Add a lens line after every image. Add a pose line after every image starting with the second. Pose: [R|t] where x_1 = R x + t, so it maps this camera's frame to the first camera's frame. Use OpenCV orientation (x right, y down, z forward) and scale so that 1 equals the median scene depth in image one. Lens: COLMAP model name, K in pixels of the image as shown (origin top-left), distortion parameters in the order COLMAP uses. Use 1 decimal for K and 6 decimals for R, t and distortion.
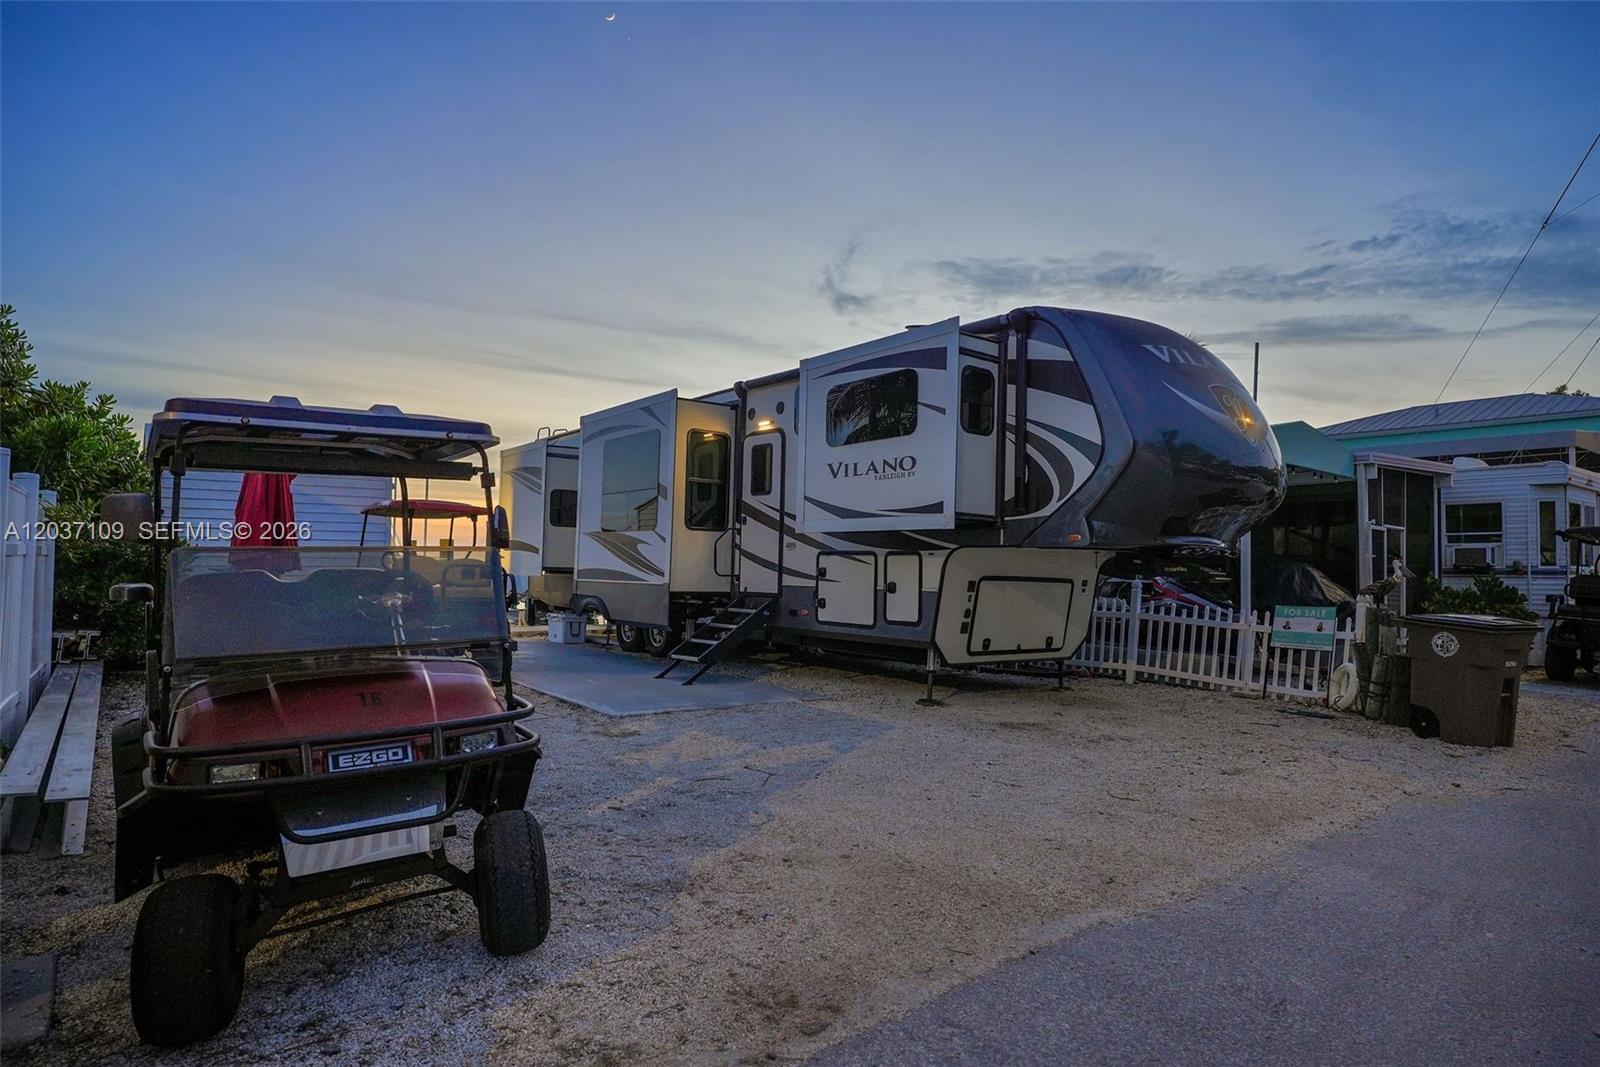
lens RADIAL K [[875.0, 0, 794.8], [0, 875.0, 538.2], [0, 0, 1]] dist [-0.003527, 0.000160]
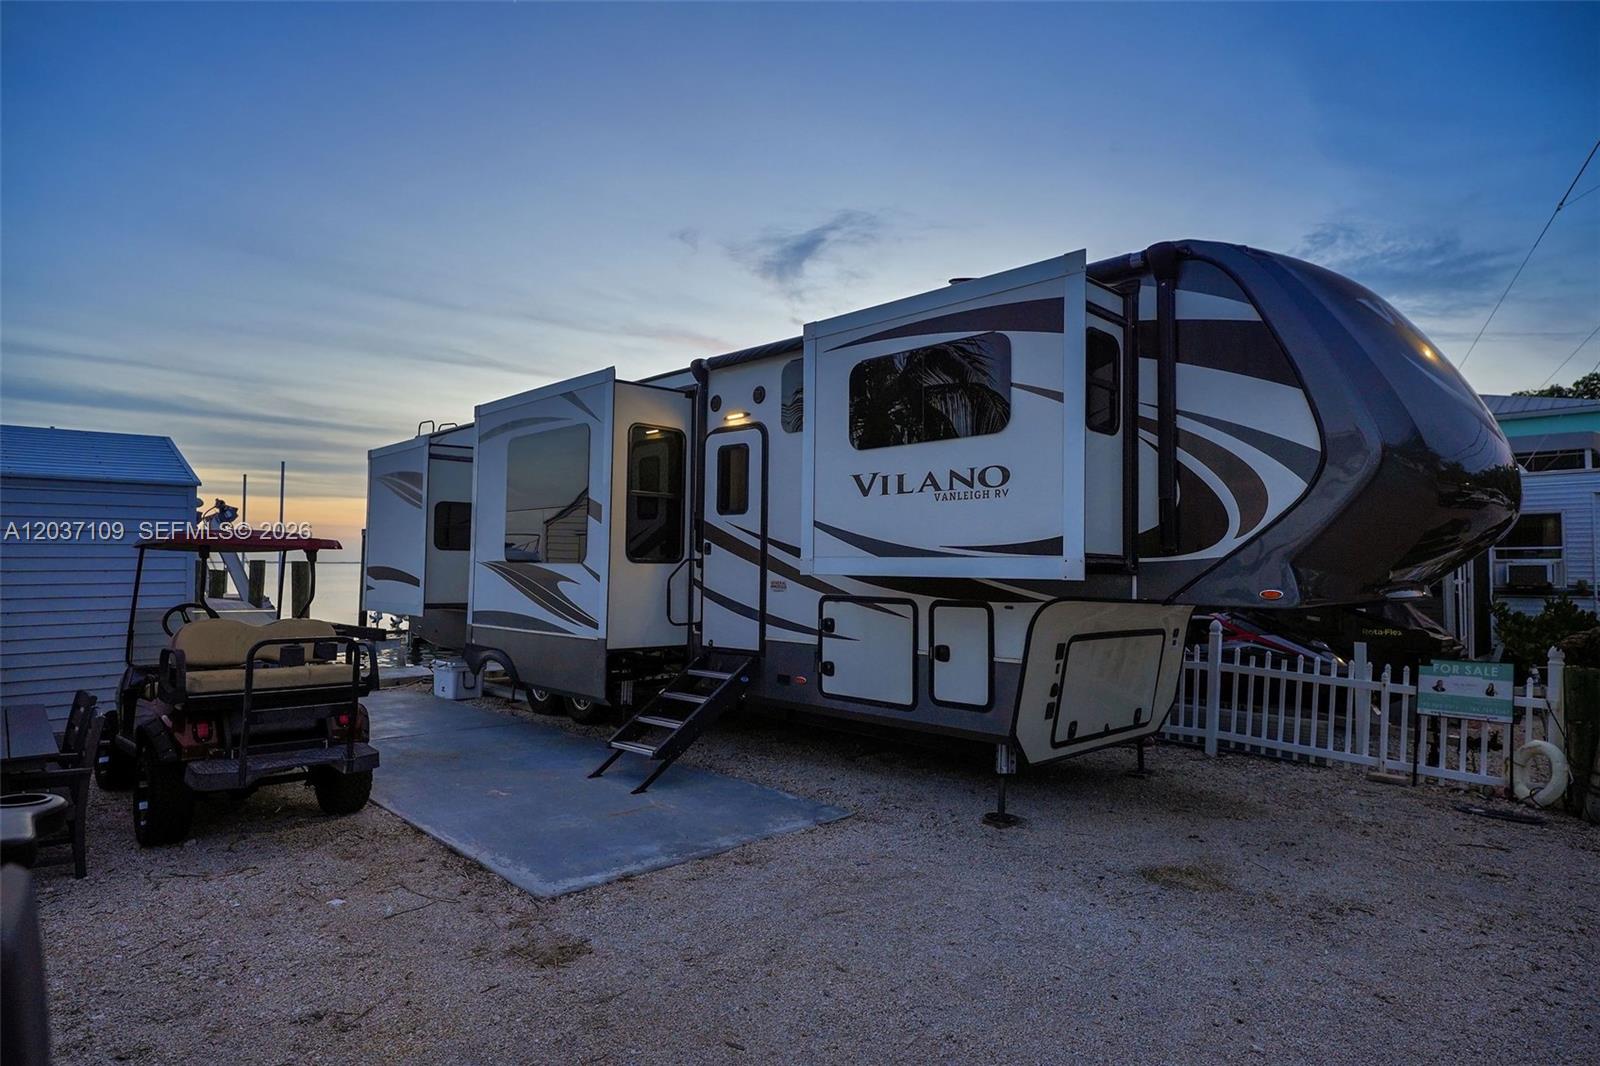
lens RADIAL K [[880.4, 0, 789.1], [0, 880.4, 537.9], [0, 0, 1]] dist [-0.002413, 0.000076]
pose [[0.994387, -0.007777, 0.105515, -0.083340], [0.007501, 0.999967, 0.003020, -0.038023], [-0.105535, -0.002212, 0.994413, 0.319760]]
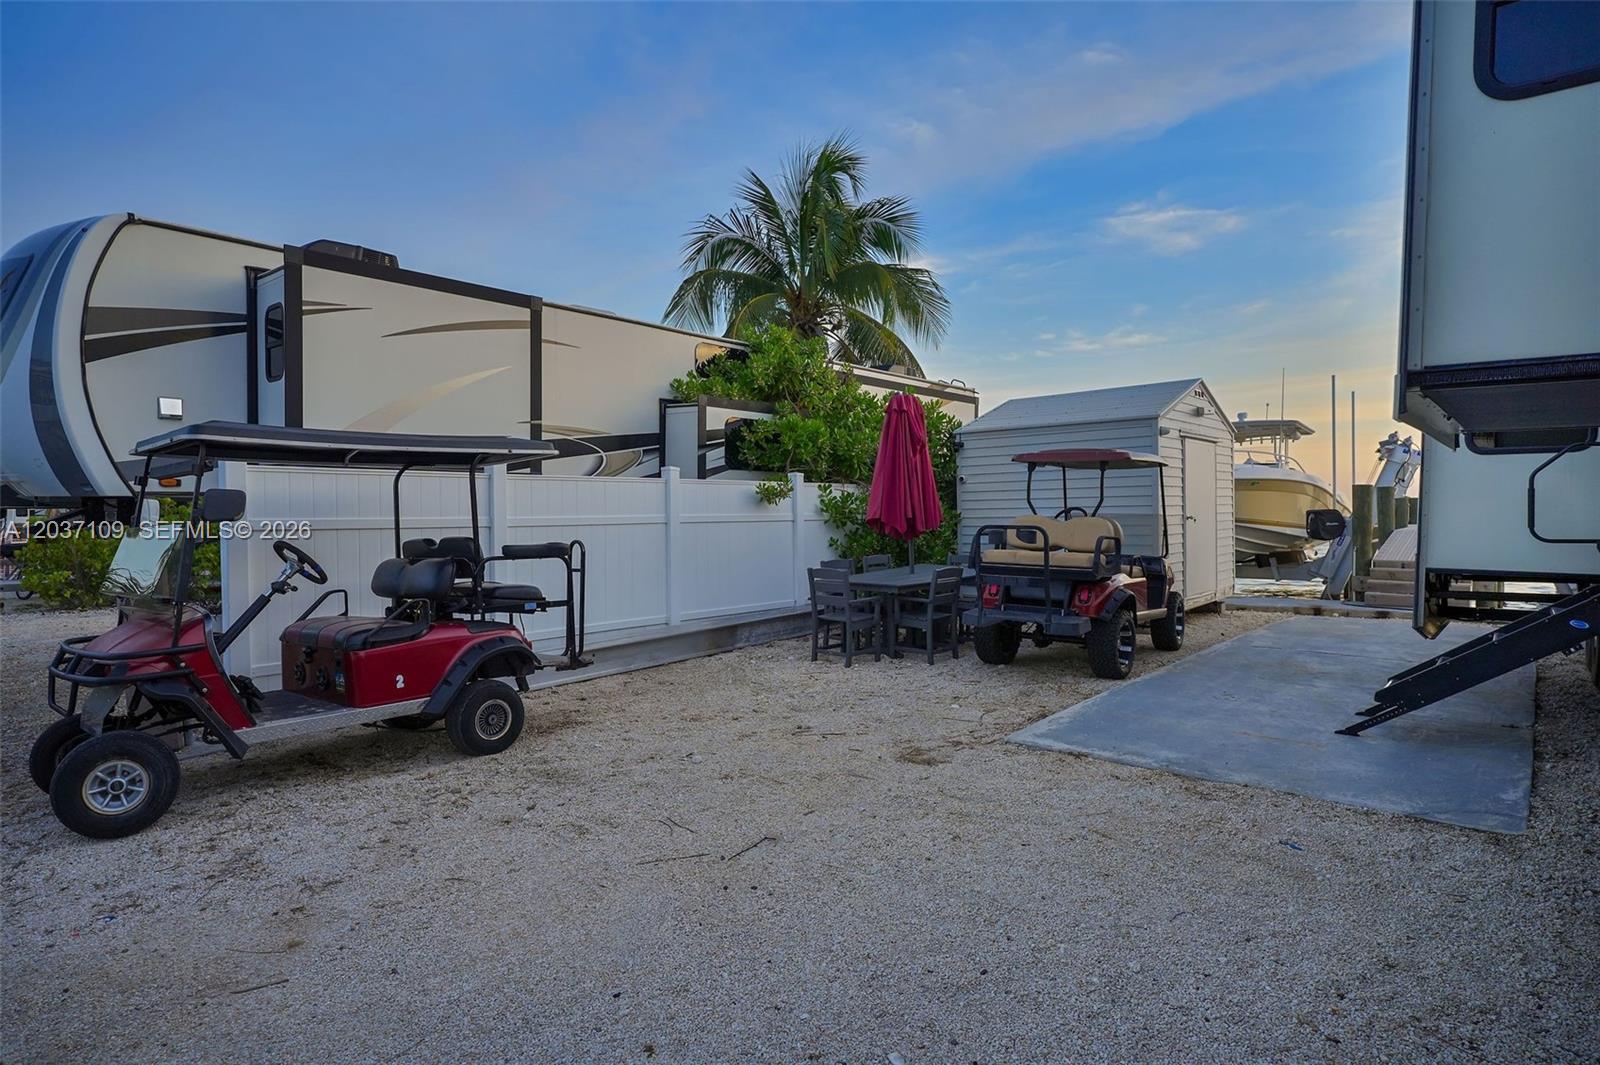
lens RADIAL K [[880.4, 0, 789.1], [0, 880.4, 537.4], [0, 0, 1]] dist [-0.002413, 0.000076]
pose [[0.205695, 0.010199, -0.978563, 0.388701], [0.042185, 0.998924, 0.019278, 0.015625], [0.977706, -0.045246, 0.205044, 0.582712]]
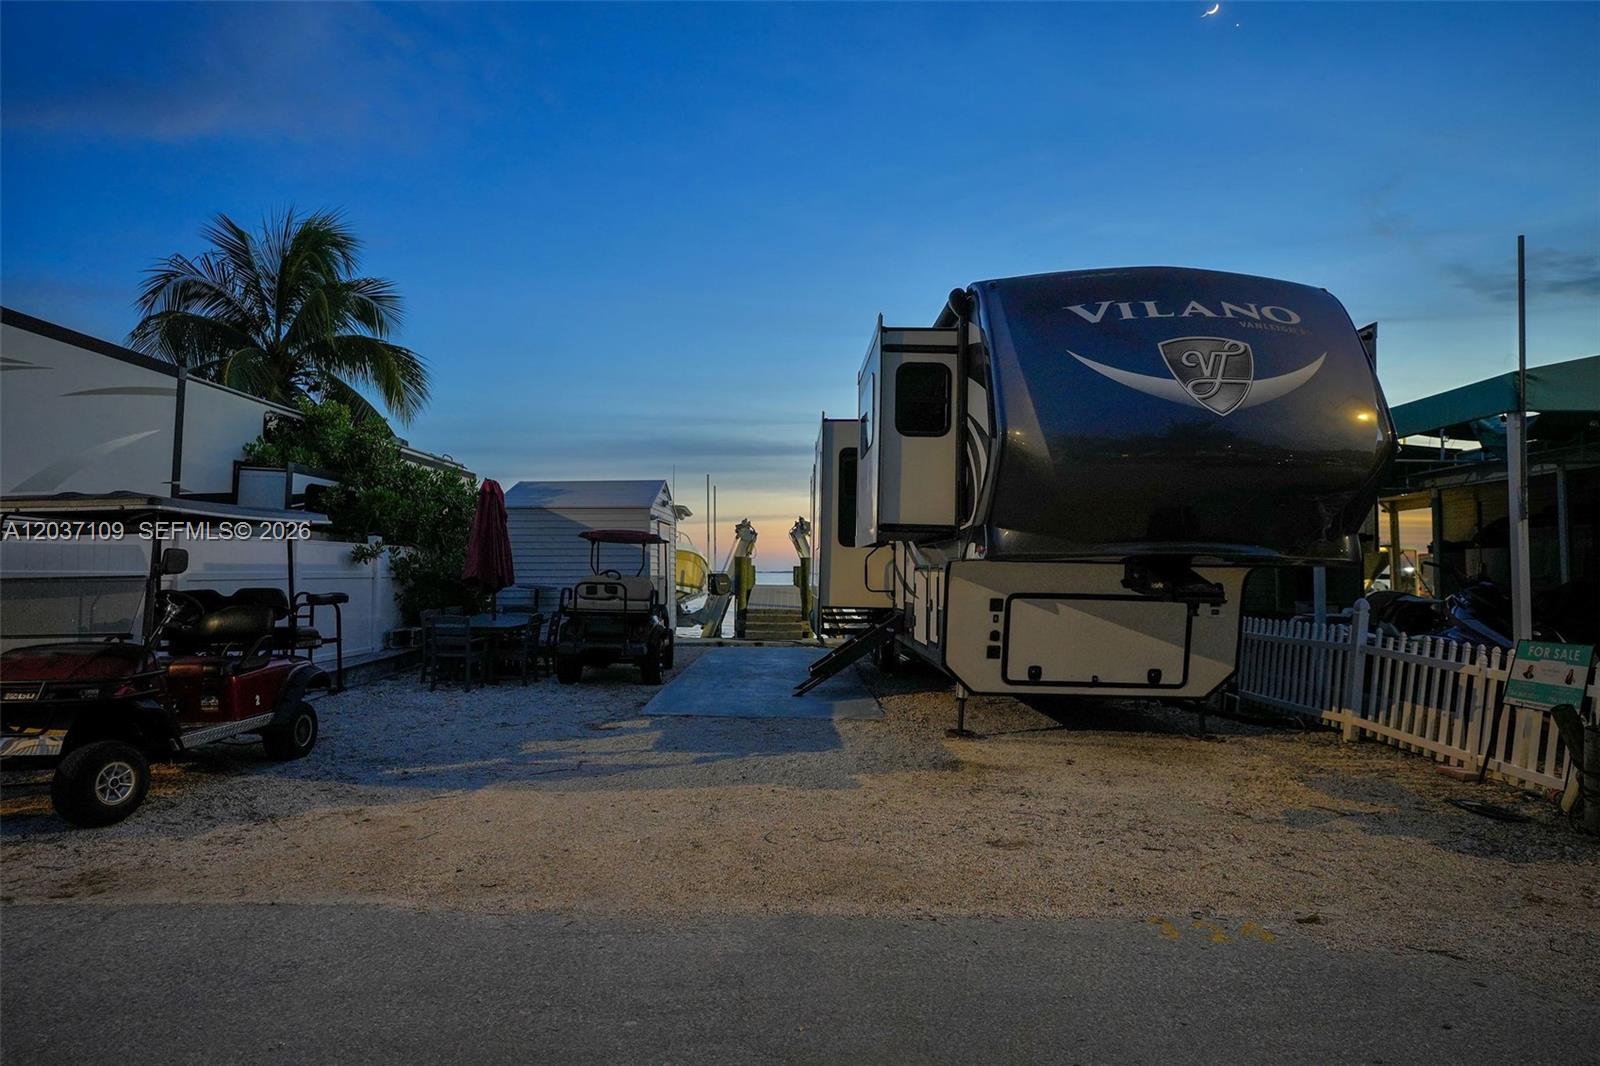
lens RADIAL K [[896.8, 0, 786.0], [0, 896.8, 531.2], [0, 0, 1]] dist [-0.003290, 0.000017]
pose [[0.788508, -0.038590, -0.613812, 0.575497], [0.025024, 0.999216, -0.030674, 0.003549], [0.614515, 0.008827, 0.788856, 0.159011]]
